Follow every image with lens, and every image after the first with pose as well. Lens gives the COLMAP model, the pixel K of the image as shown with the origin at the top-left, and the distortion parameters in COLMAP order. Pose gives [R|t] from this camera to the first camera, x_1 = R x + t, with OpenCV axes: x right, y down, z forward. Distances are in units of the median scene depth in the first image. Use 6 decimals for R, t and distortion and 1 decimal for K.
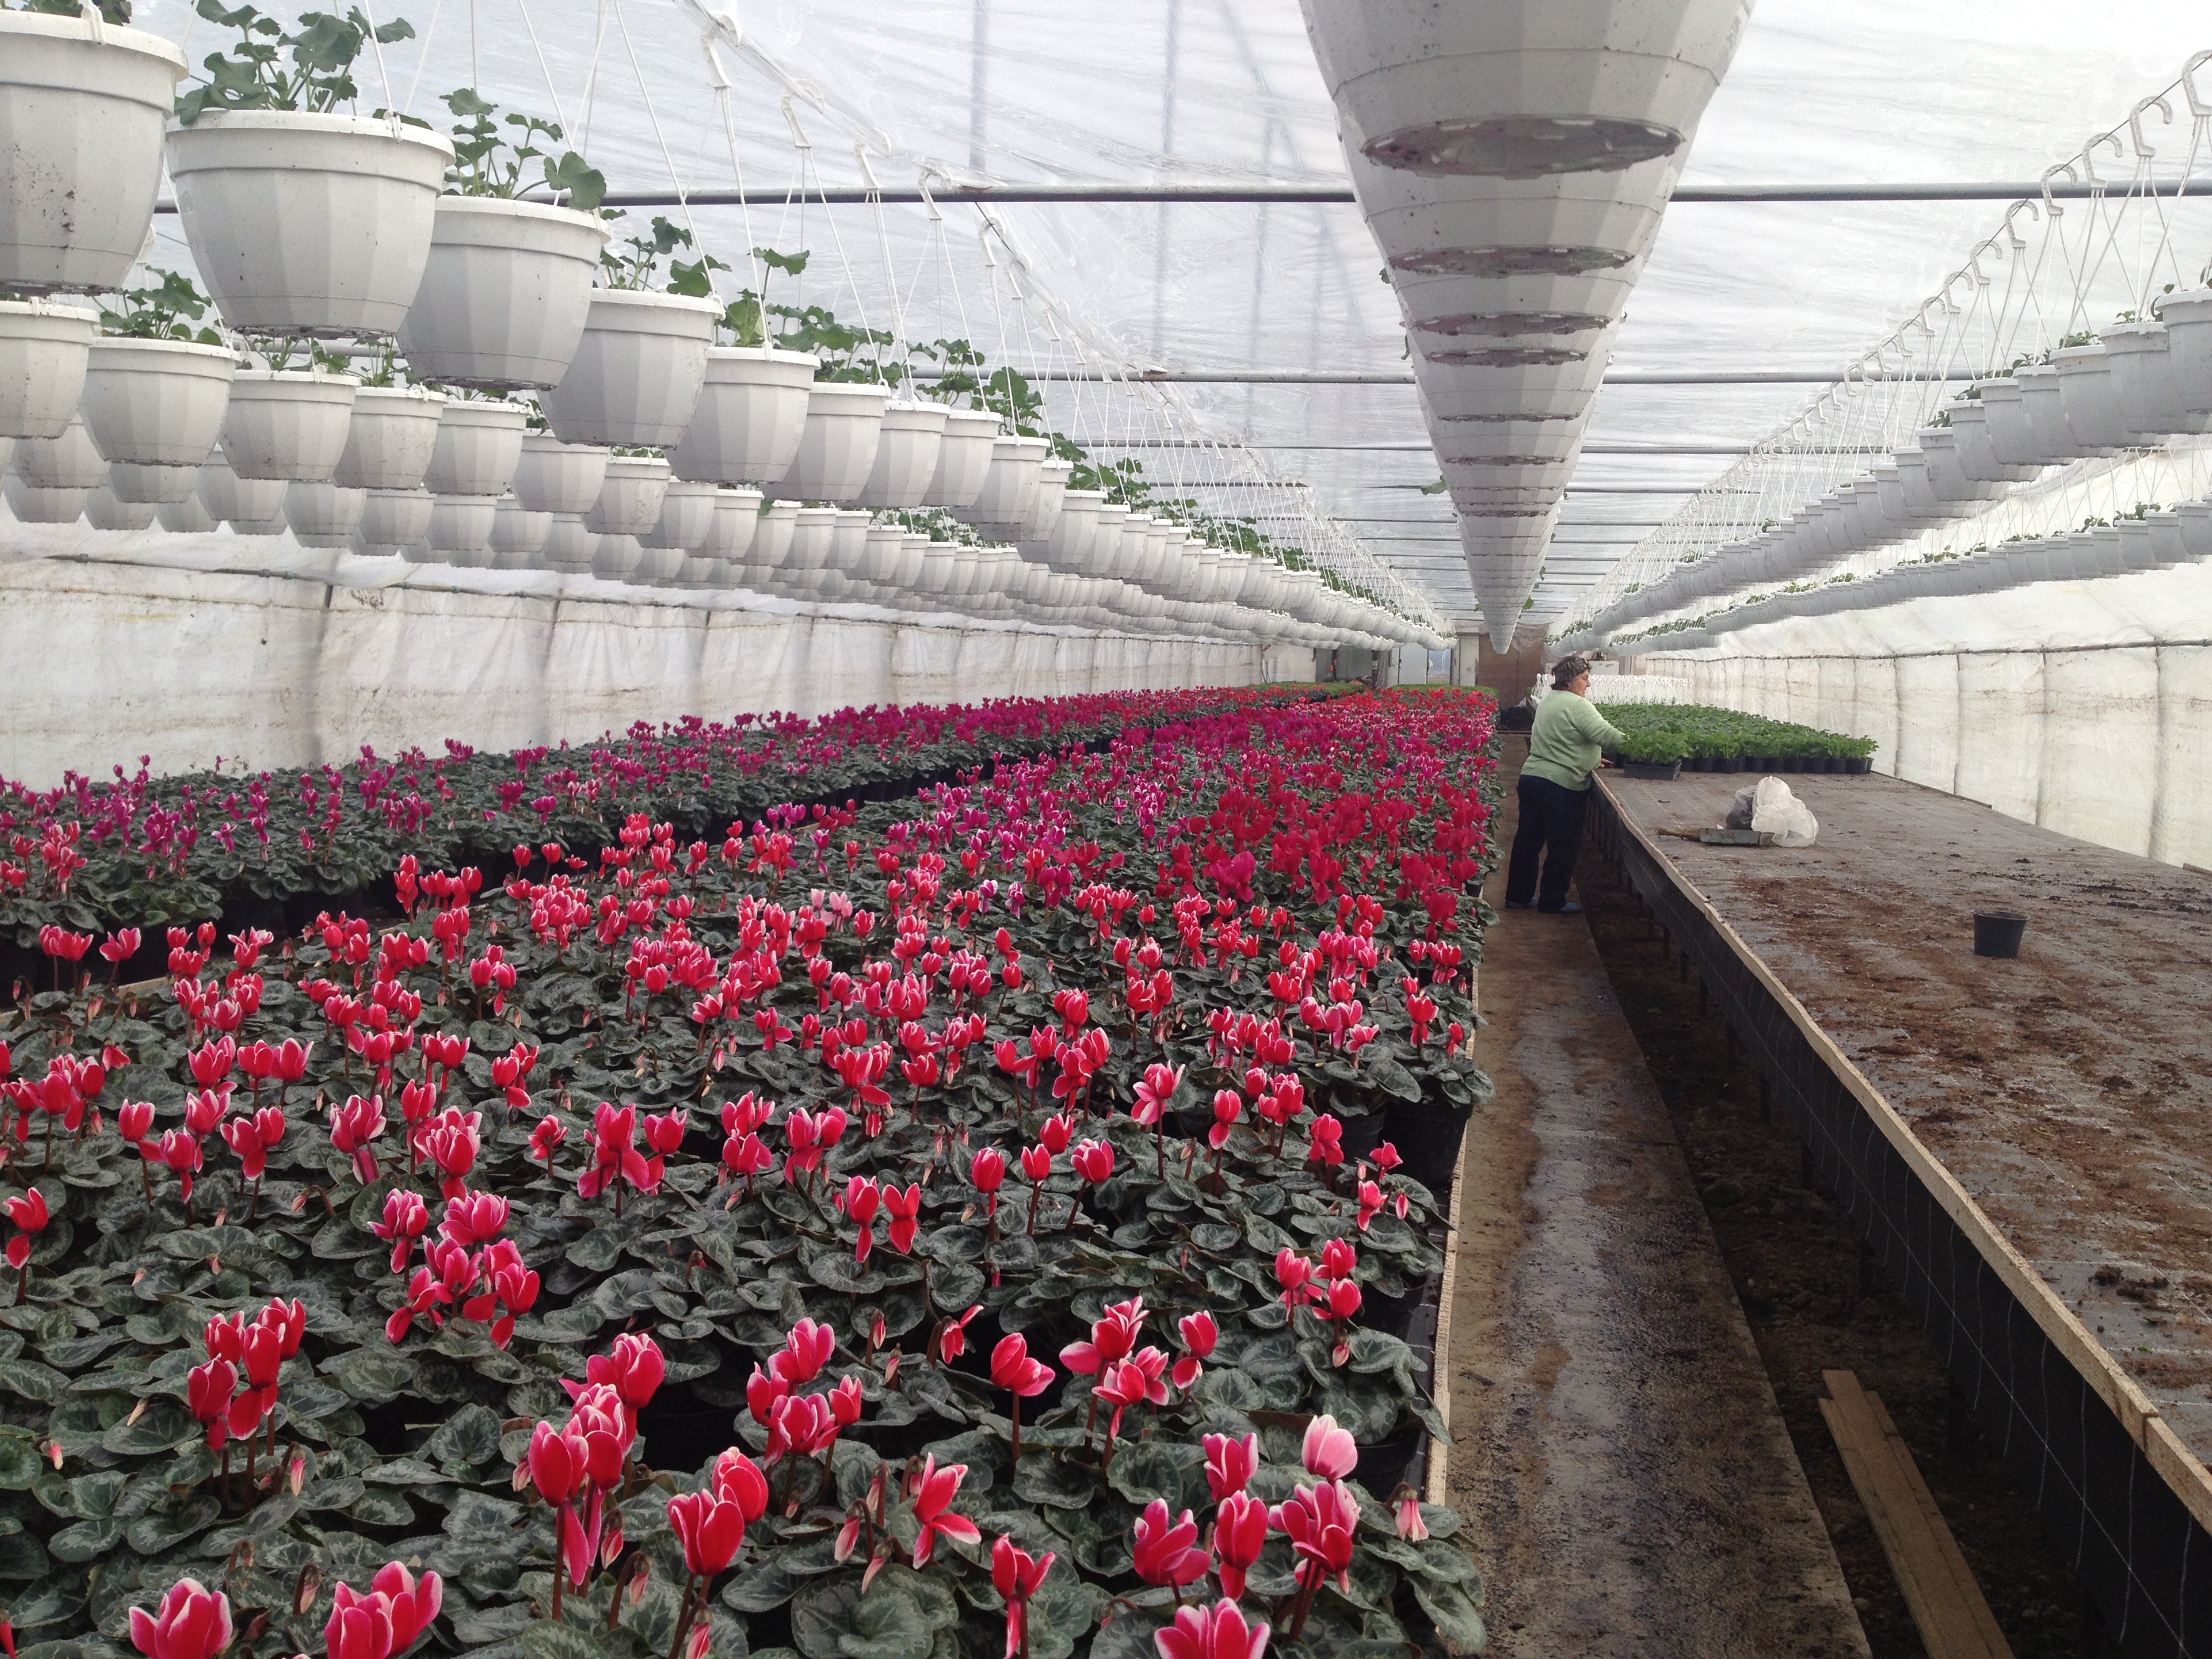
lens RADIAL K [[2236.7, 0, 1106.0], [0, 2236.7, 829.5], [0, 0, 1]] dist [0.176197, -0.324097]
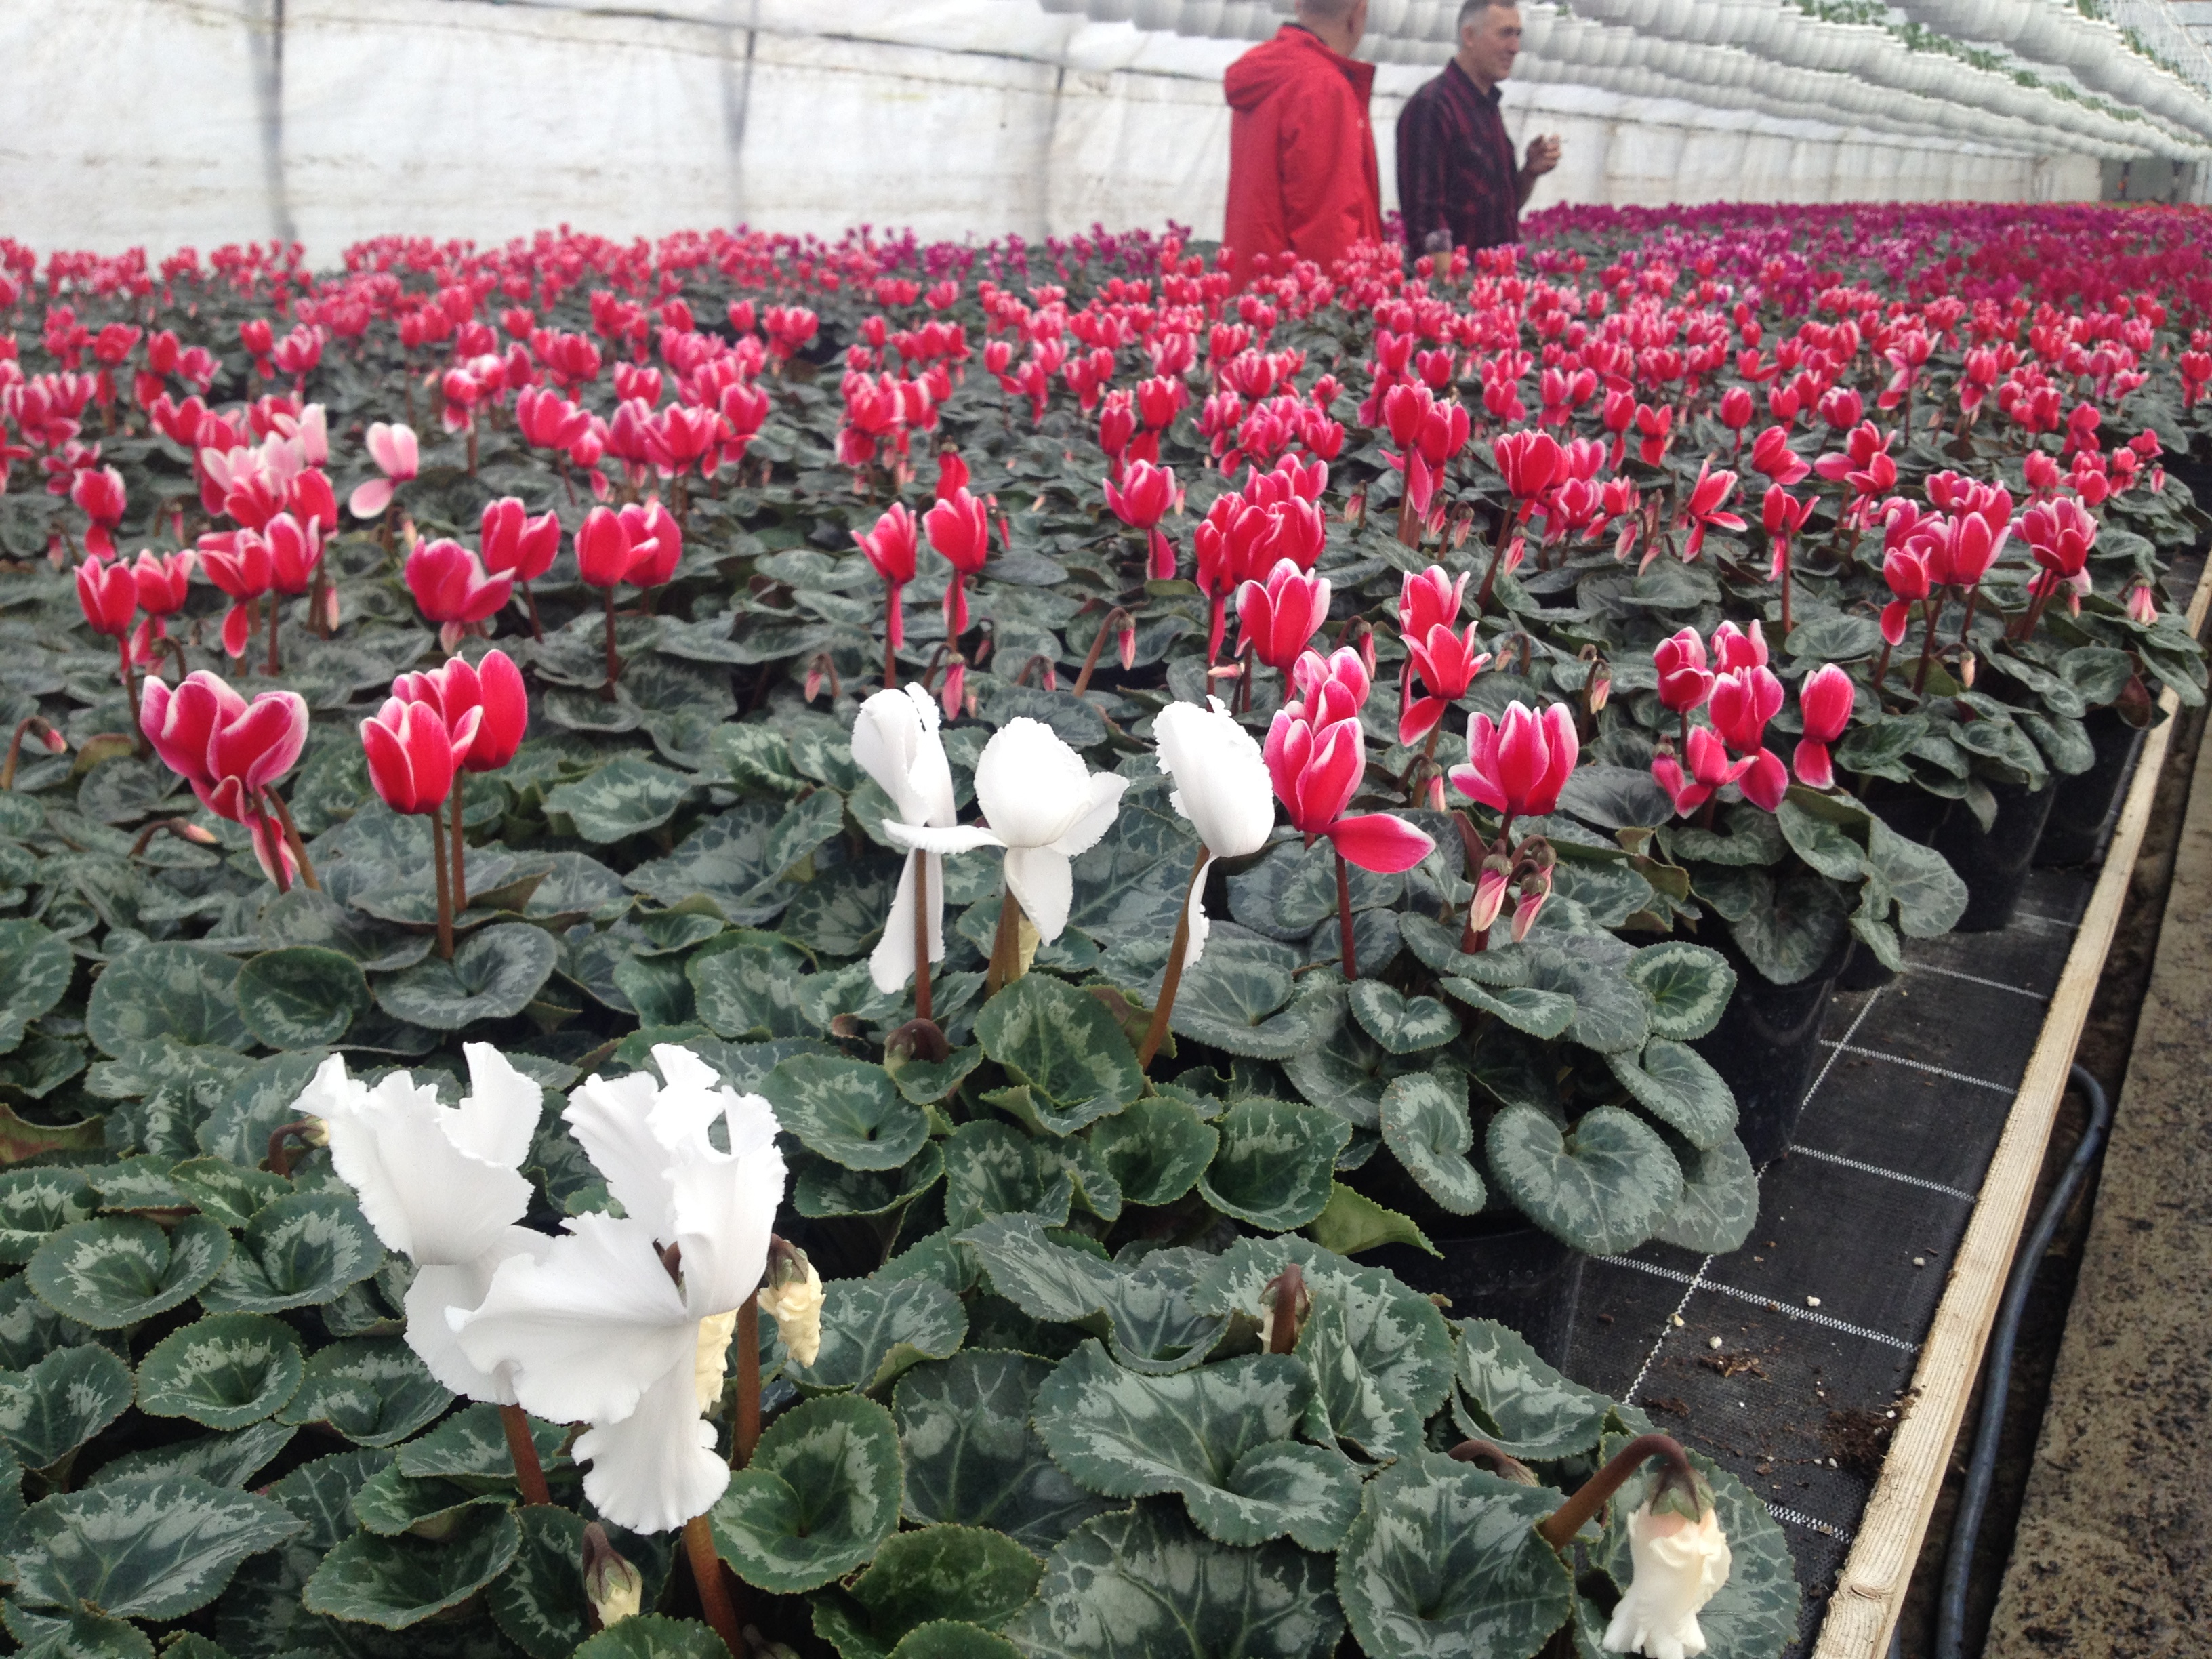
lens RADIAL K [[2236.7, 0, 1106.0], [0, 2236.7, 829.5], [0, 0, 1]] dist [0.176197, -0.324097]
pose [[0.954557, 0.076206, -0.288122, -0.007400], [-0.015400, 0.978077, 0.207673, 0.081468], [0.297632, -0.193799, 0.934803, -0.088105]]
